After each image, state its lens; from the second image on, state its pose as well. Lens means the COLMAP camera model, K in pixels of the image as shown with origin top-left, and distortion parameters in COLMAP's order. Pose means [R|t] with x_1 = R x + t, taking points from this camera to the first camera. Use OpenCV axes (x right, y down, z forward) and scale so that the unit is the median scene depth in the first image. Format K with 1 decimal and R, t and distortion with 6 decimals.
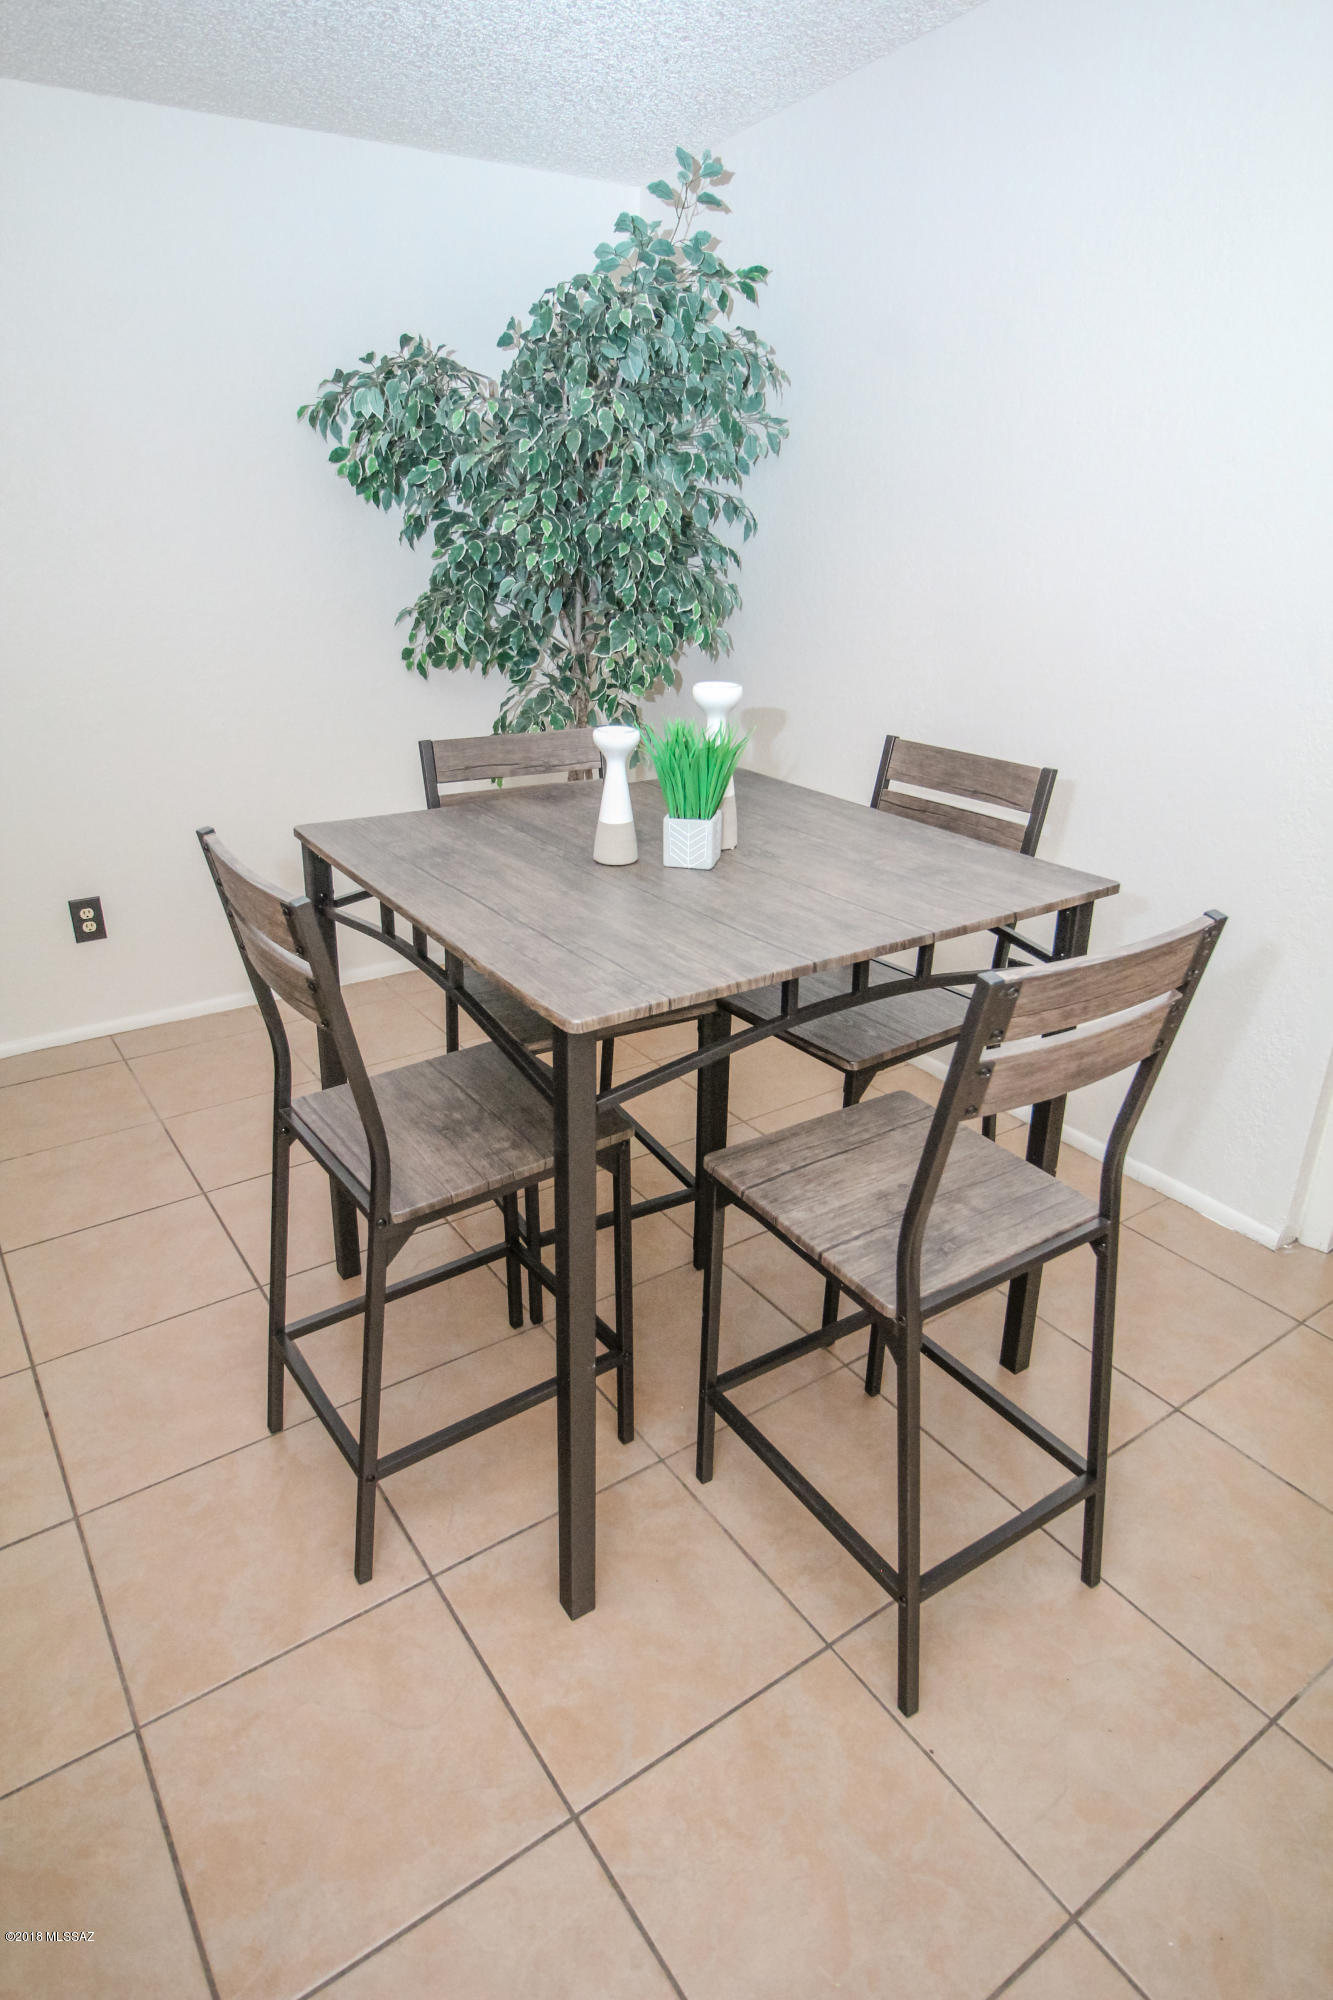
lens RADIAL K [[1168.9, 0, 662.2], [0, 1168.9, 985.2], [0, 0, 1]] dist [0.007197, -0.012669]
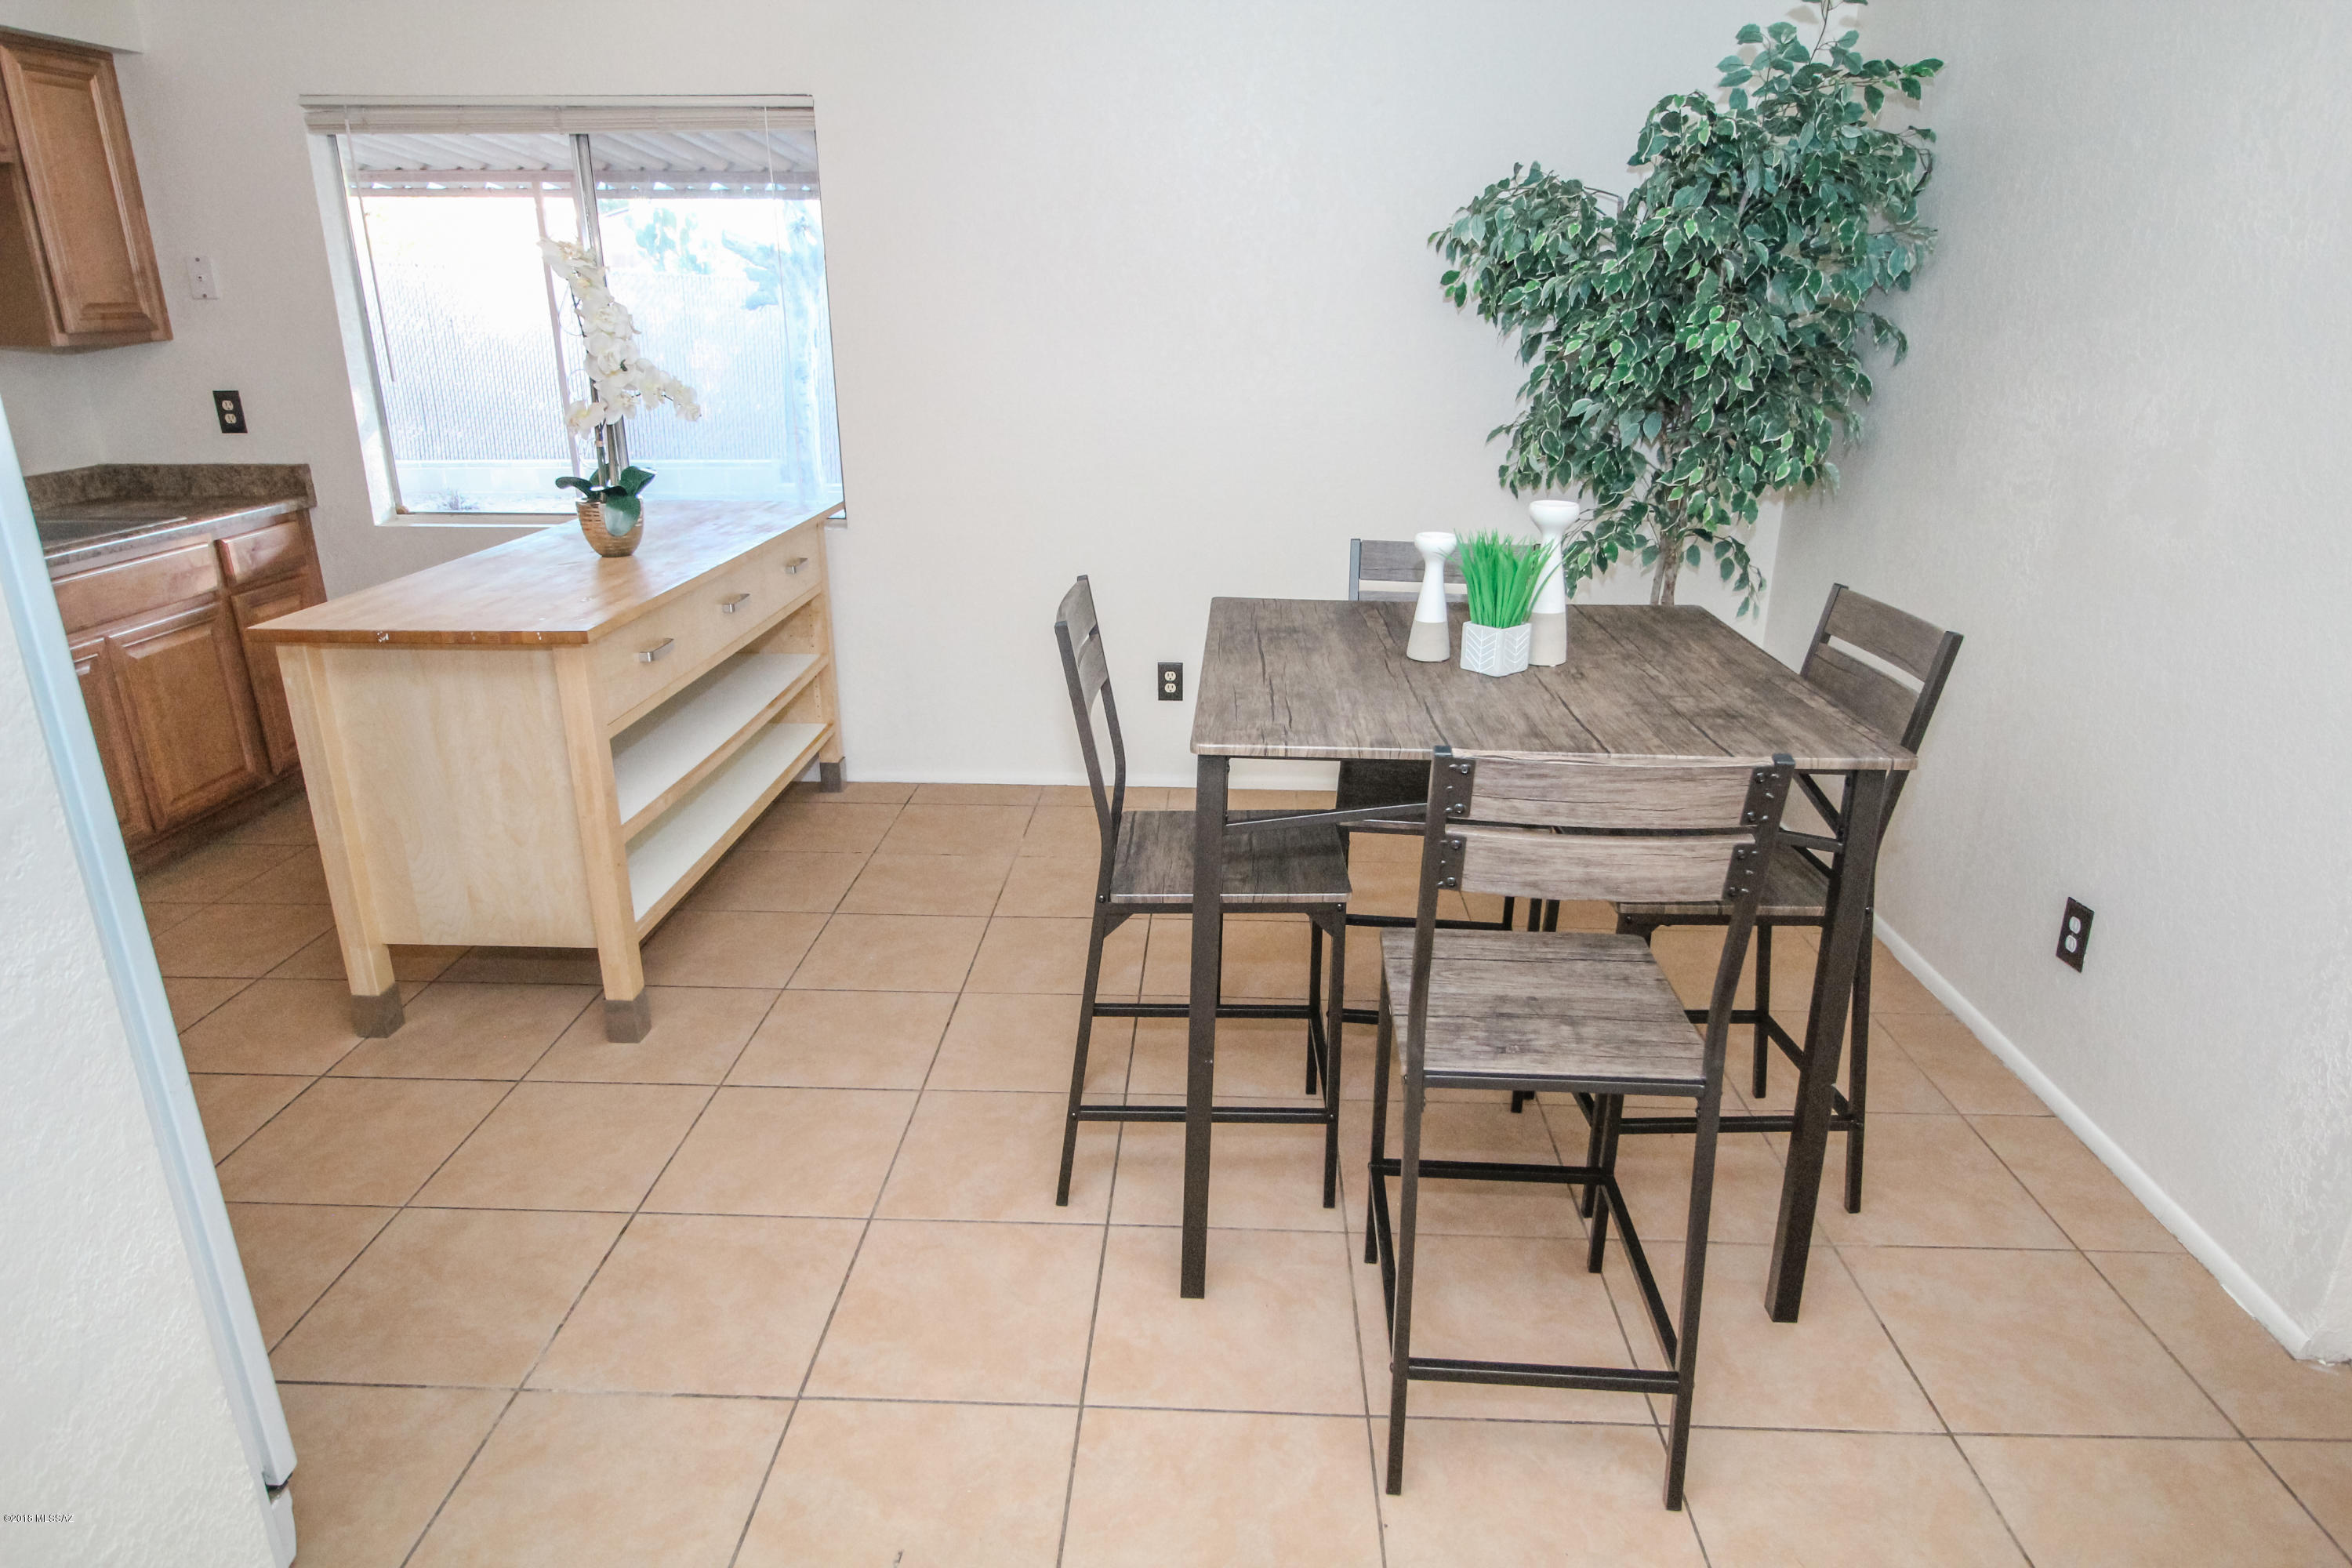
lens RADIAL K [[1374.6, 0, 1188.7], [0, 1374.6, 776.2], [0, 0, 1]] dist [0.007197, -0.012669]
pose [[0.802724, 0.188844, -0.565661, 0.356482], [-0.225937, 0.974131, 0.004585, 0.028570], [0.551893, 0.124124, 0.824625, -0.091280]]
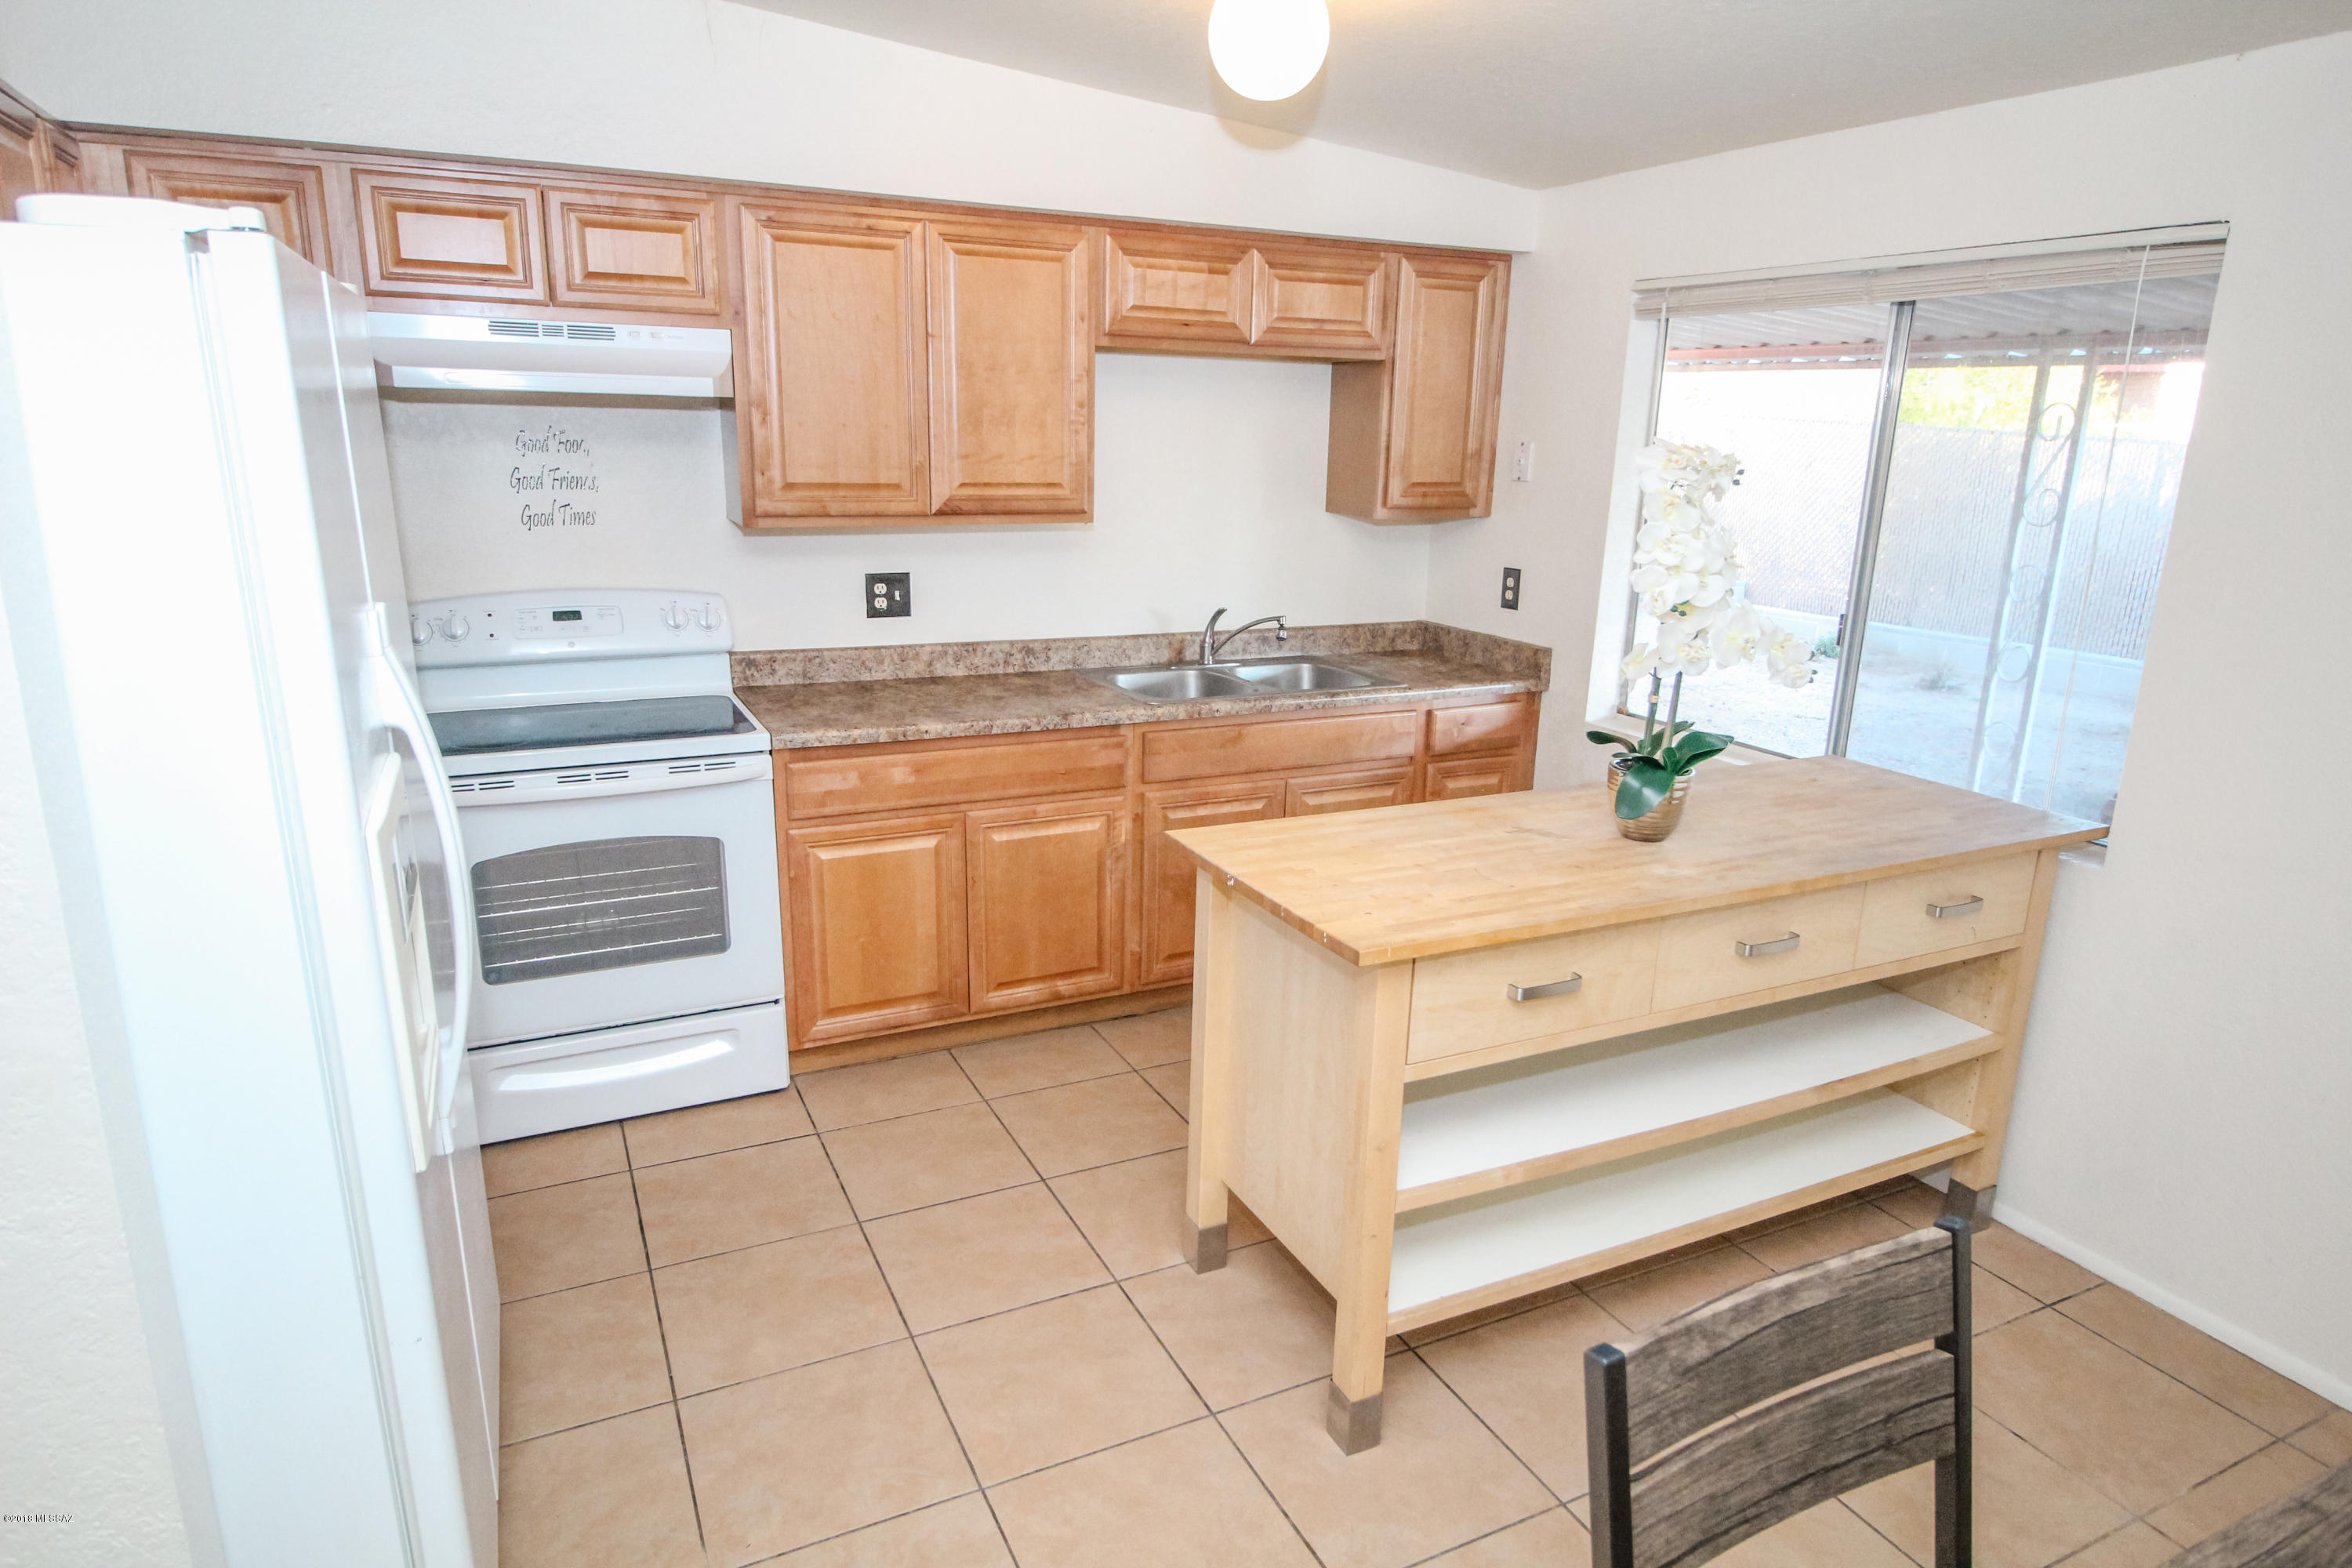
lens RADIAL K [[1374.6, 0, 1188.9], [0, 1374.6, 781.7], [0, 0, 1]] dist [0.007197, -0.012669]
pose [[-0.141743, 0.235834, -0.961401, 0.157643], [-0.408284, 0.870822, 0.273810, -0.210321], [0.901783, 0.431336, -0.027146, 0.347481]]
